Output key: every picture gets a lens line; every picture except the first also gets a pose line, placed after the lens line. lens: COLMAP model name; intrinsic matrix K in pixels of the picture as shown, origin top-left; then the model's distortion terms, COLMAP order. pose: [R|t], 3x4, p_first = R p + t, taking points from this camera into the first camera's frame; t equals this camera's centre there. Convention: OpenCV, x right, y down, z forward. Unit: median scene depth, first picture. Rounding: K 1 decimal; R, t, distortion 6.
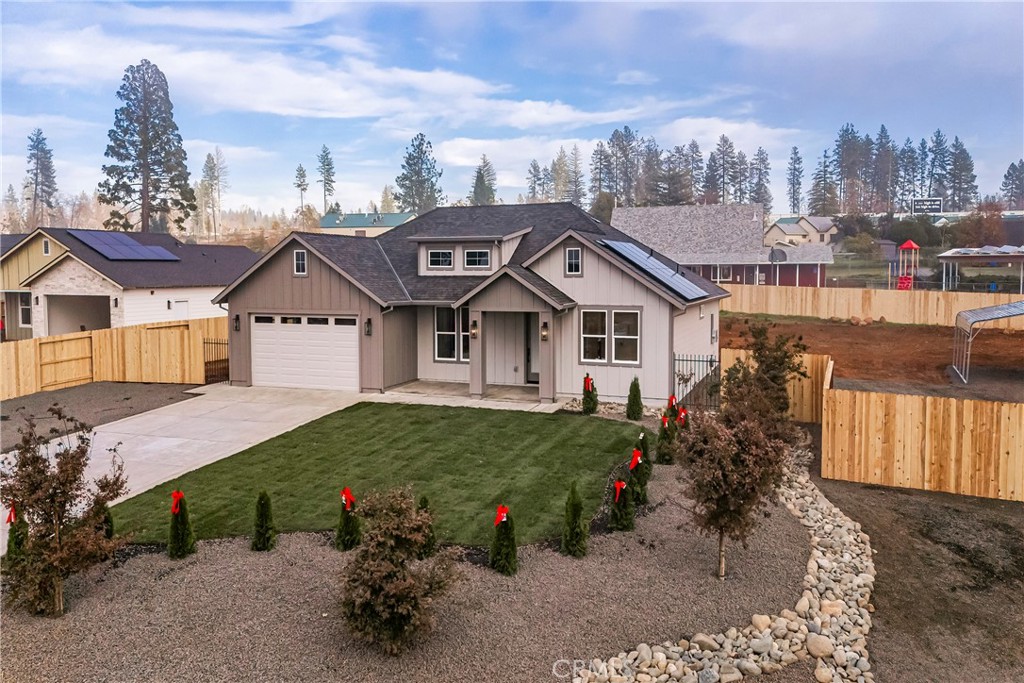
lens RADIAL K [[796.6, 0, 497.2], [0, 796.6, 312.9], [0, 0, 1]] dist [0.102761, -0.095827]
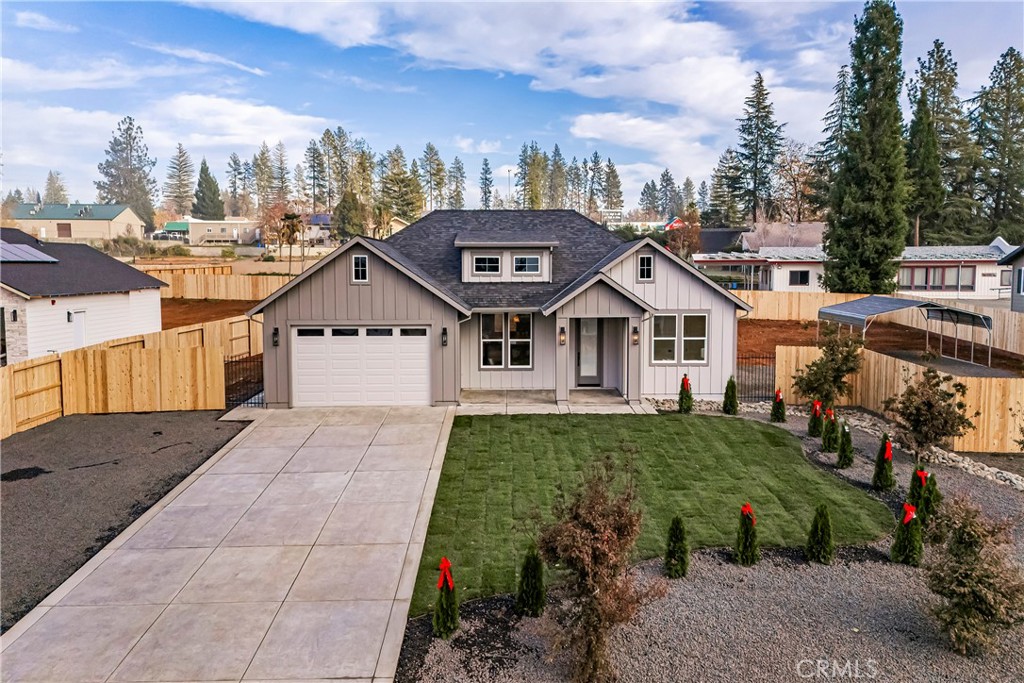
lens RADIAL K [[755.7, 0, 498.7], [0, 755.7, 339.2], [0, 0, 1]] dist [0.092003, -0.082353]
pose [[0.919458, -0.036056, 0.391533, -0.249896], [0.019770, 0.998766, 0.045549, -0.011216], [-0.392692, -0.034140, 0.919036, 0.075615]]
